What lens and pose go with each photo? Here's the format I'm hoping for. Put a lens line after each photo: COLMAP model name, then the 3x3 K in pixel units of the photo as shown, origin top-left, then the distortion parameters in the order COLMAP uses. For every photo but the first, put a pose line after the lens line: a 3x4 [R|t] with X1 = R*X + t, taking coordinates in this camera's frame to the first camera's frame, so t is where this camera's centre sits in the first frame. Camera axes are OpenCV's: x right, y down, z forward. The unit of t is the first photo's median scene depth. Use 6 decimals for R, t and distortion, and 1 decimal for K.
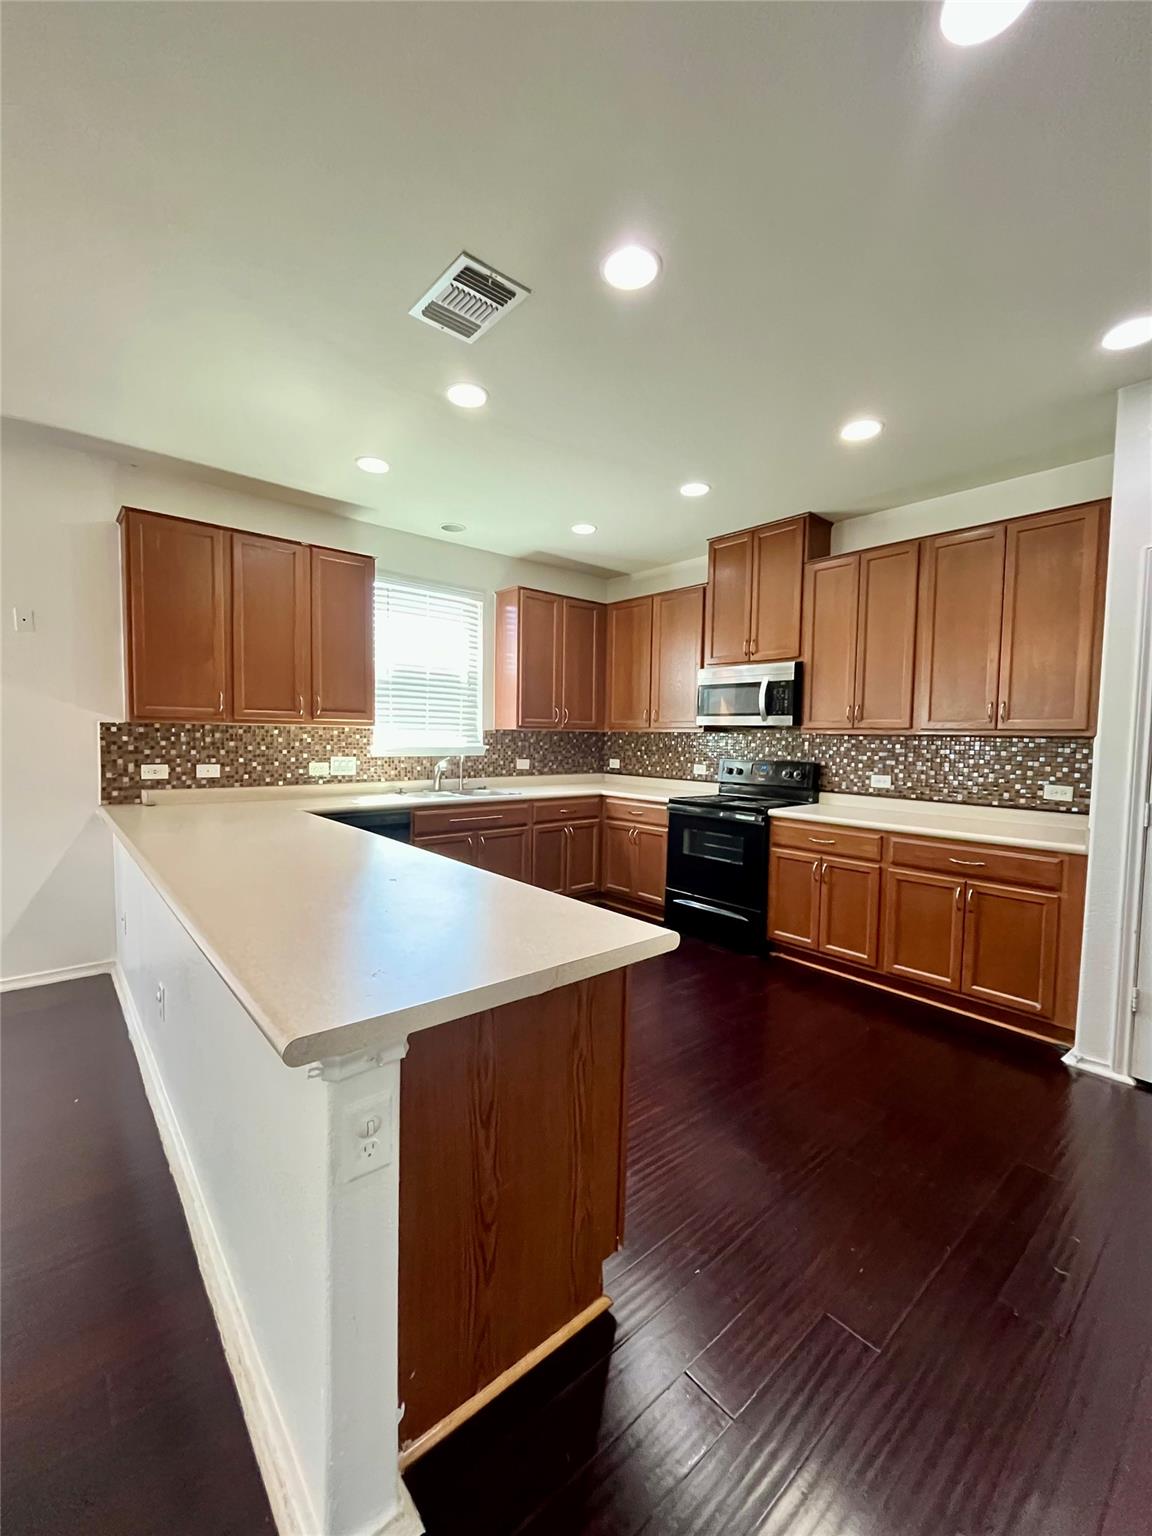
lens RADIAL K [[625.3, 0, 573.1], [0, 625.3, 771.4], [0, 0, 1]] dist [-0.004073, 0.000555]
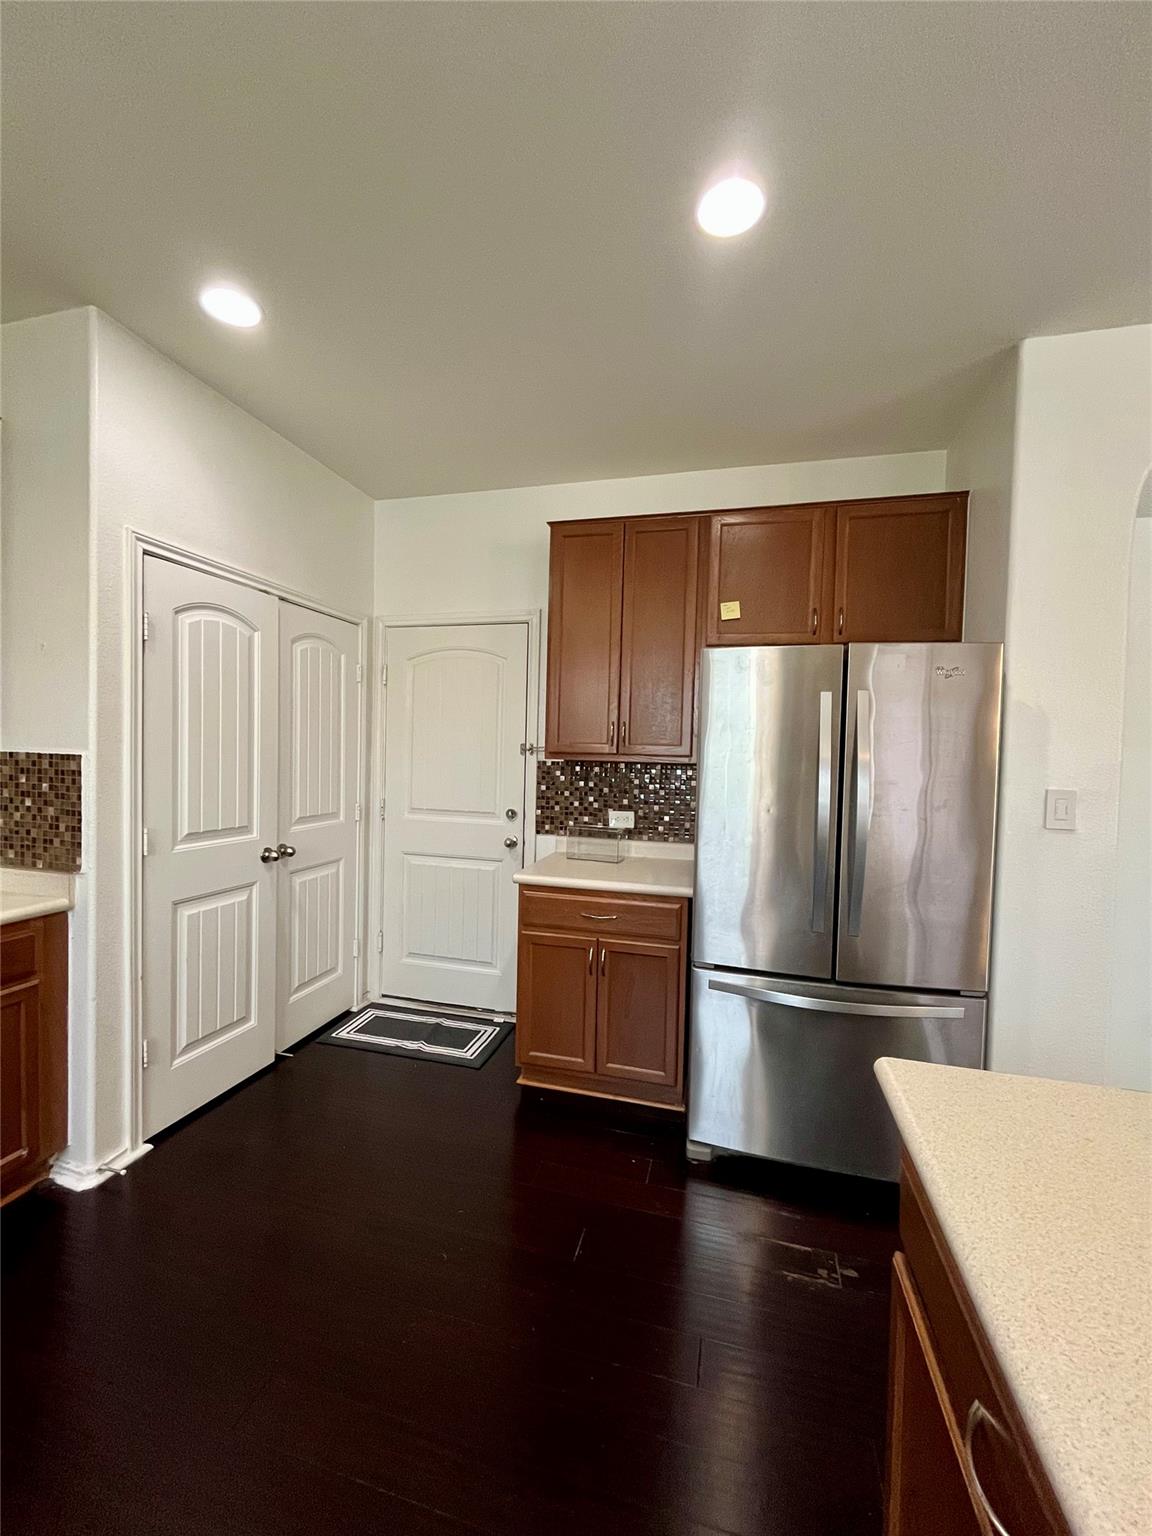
lens RADIAL K [[625.3, 0, 569.7], [0, 625.3, 768.0], [0, 0, 1]] dist [-0.004073, 0.000555]
pose [[-0.562417, -0.054831, 0.825034, -0.076975], [0.010726, 0.997231, 0.073587, -0.054030], [-0.826784, 0.050236, -0.560272, 0.596891]]
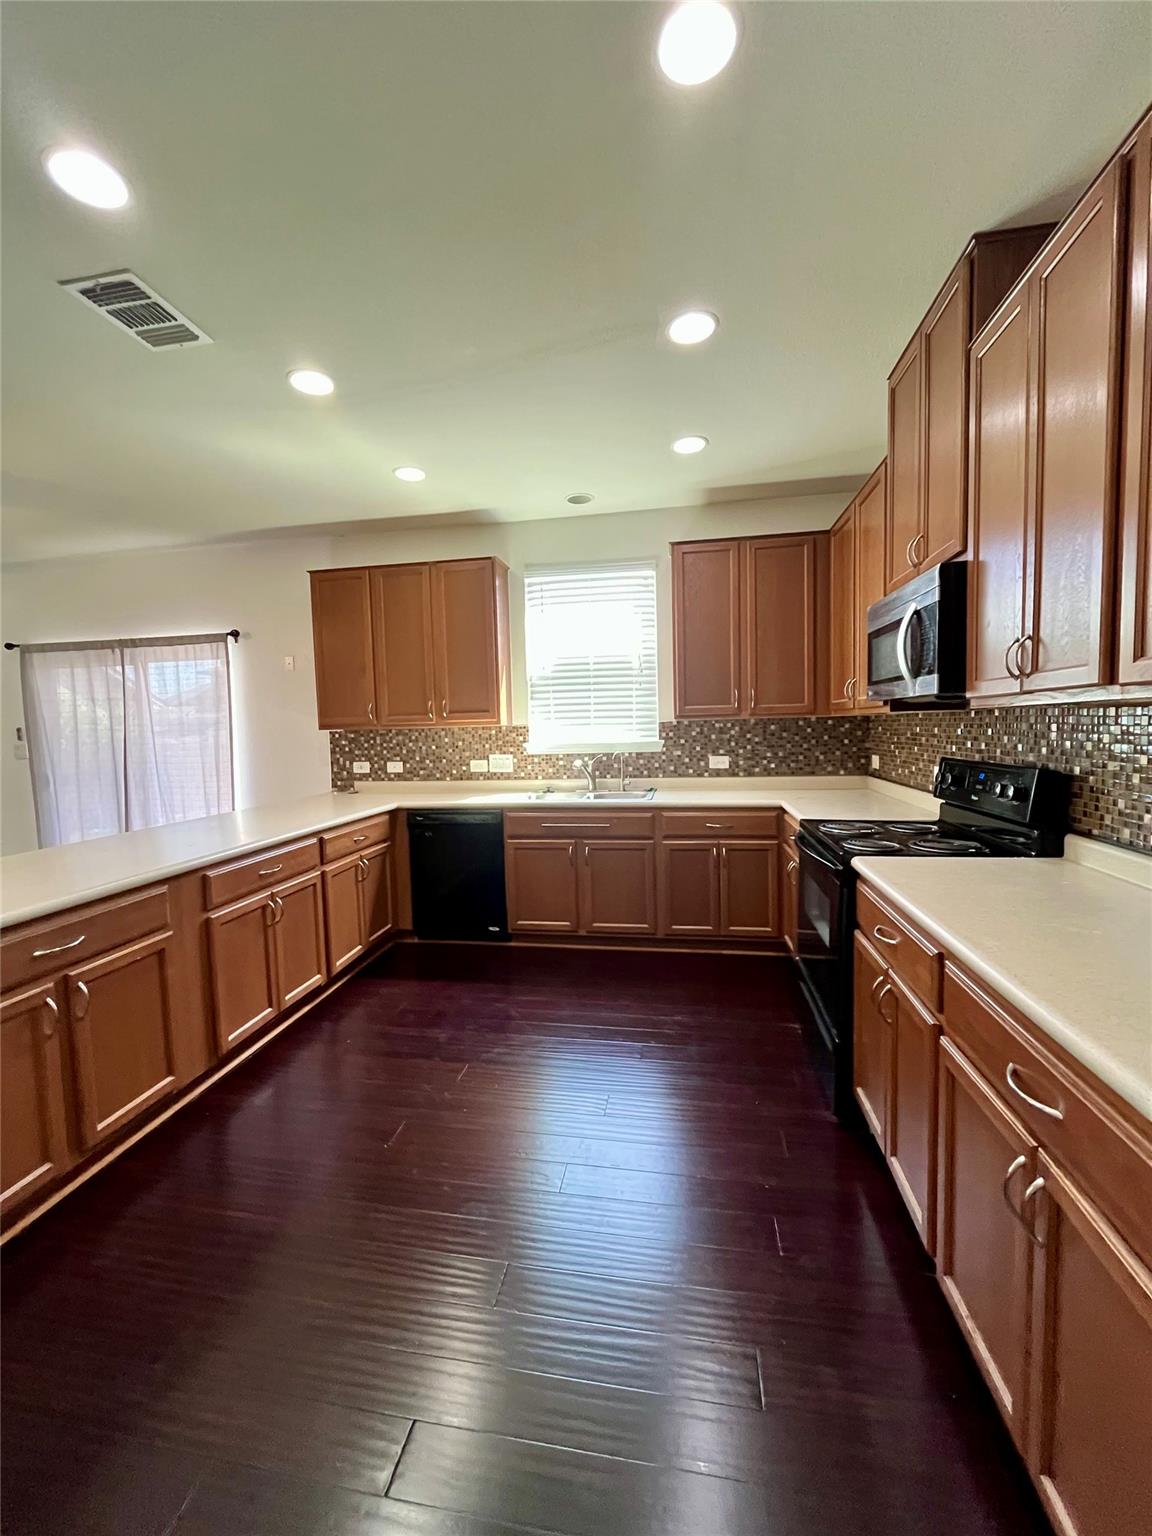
lens RADIAL K [[625.3, 0, 571.8], [0, 625.3, 772.0], [0, 0, 1]] dist [-0.004073, 0.000555]
pose [[0.631326, 0.022601, -0.775188, 0.534534], [-0.008210, 0.999714, 0.022461, -0.019566], [0.775474, -0.007816, 0.631331, 0.447952]]
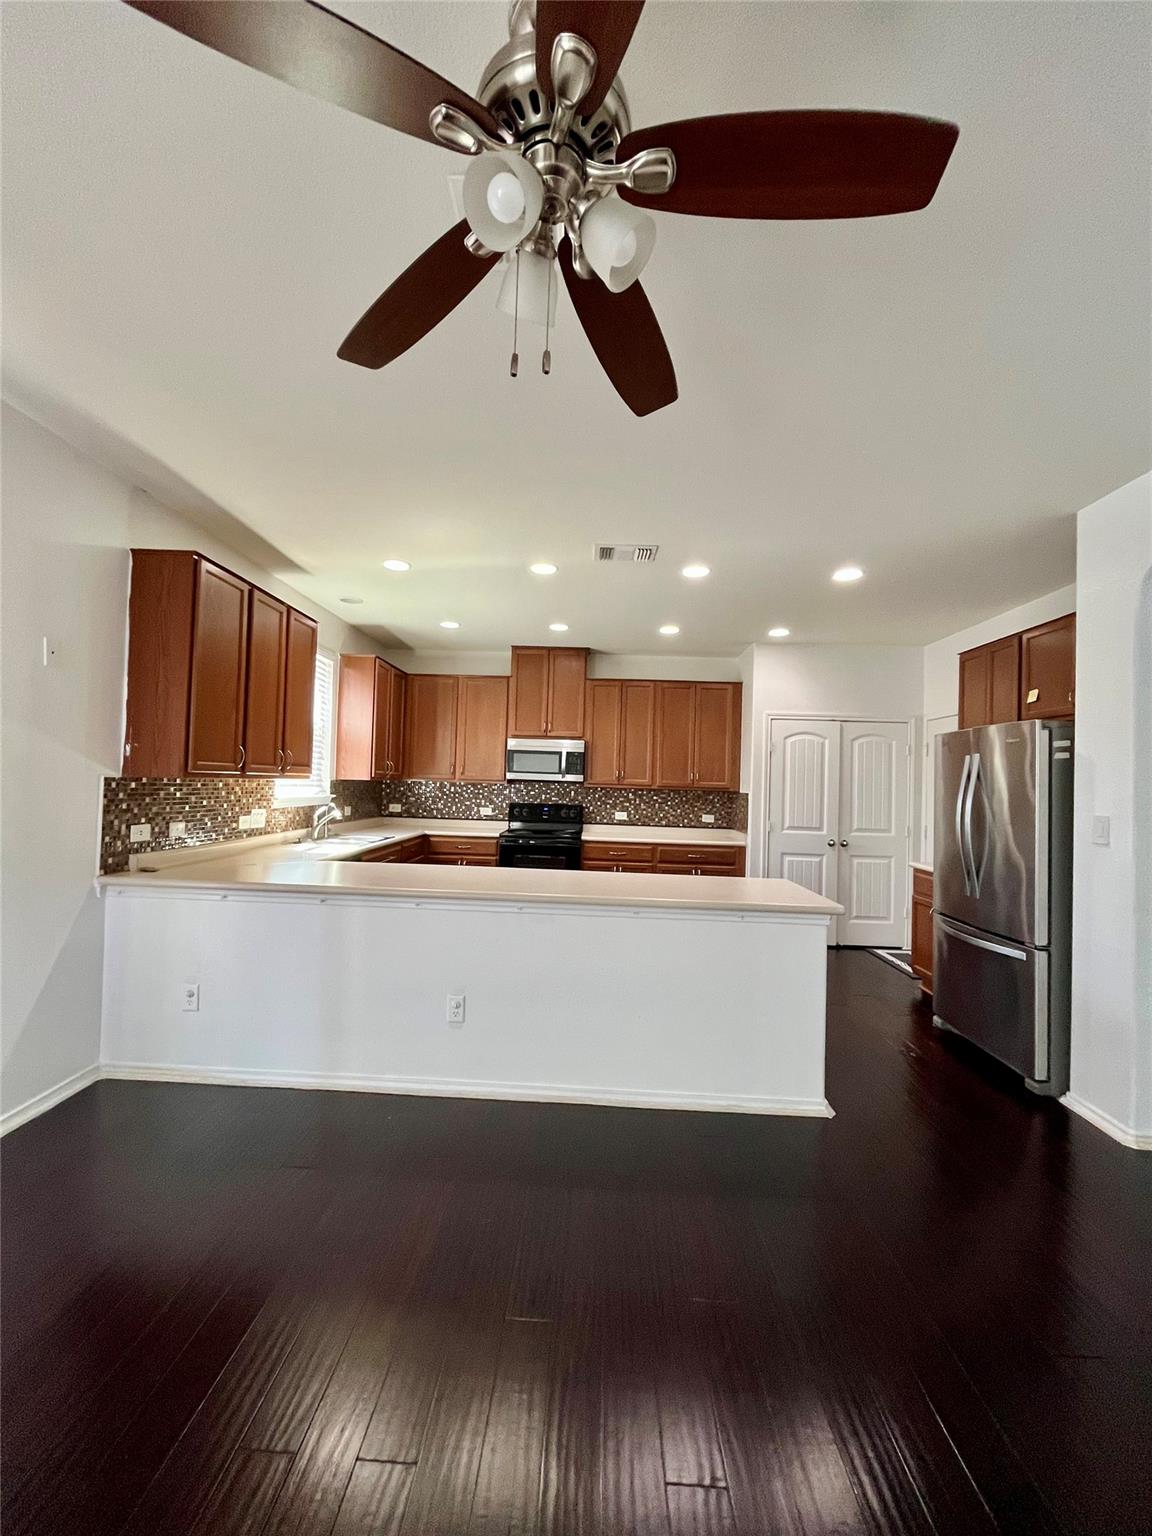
lens RADIAL K [[625.3, 0, 572.0], [0, 625.3, 768.5], [0, 0, 1]] dist [-0.004073, 0.000555]
pose [[0.680596, 0.021338, 0.732348, -0.779527], [0.023243, 0.998444, -0.050691, -0.026743], [-0.732290, 0.051522, 0.679041, -0.033581]]
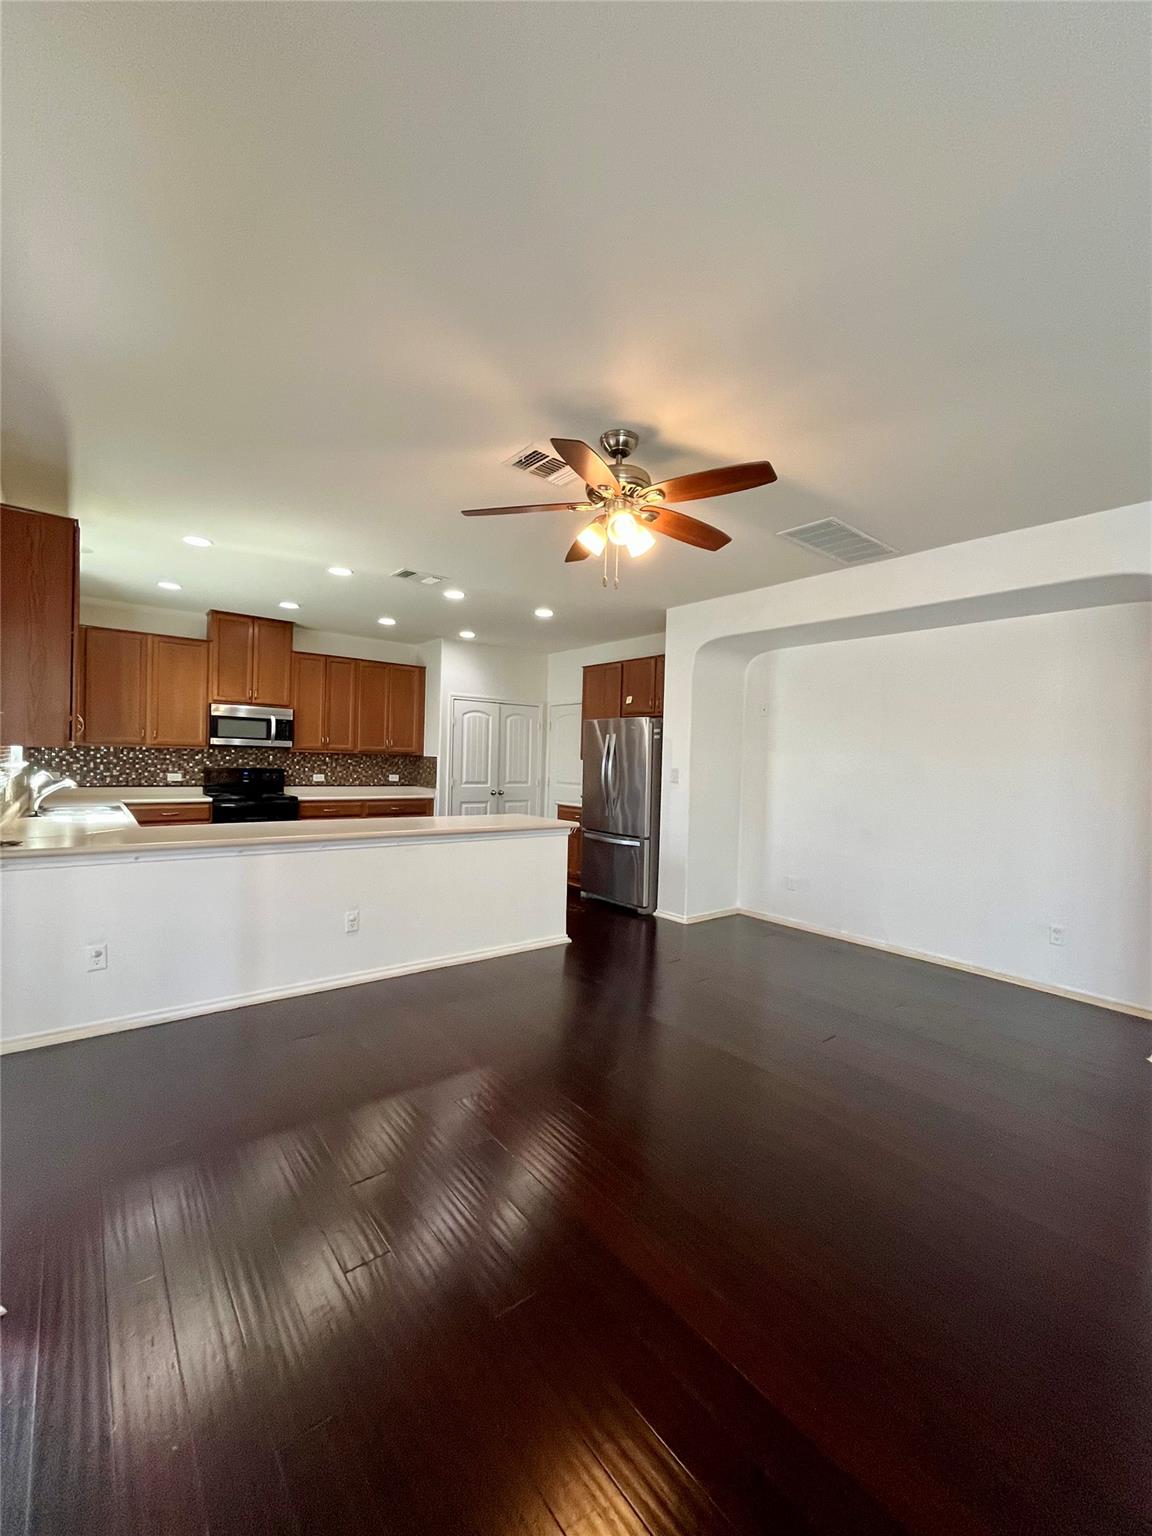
lens RADIAL K [[625.3, 0, 570.5], [0, 625.3, 766.9], [0, 0, 1]] dist [-0.004073, 0.000555]
pose [[0.045365, -0.029919, 0.998522, -1.252685], [0.029872, 0.999145, 0.028581, -0.044147], [-0.998524, 0.028531, 0.046220, 0.171188]]
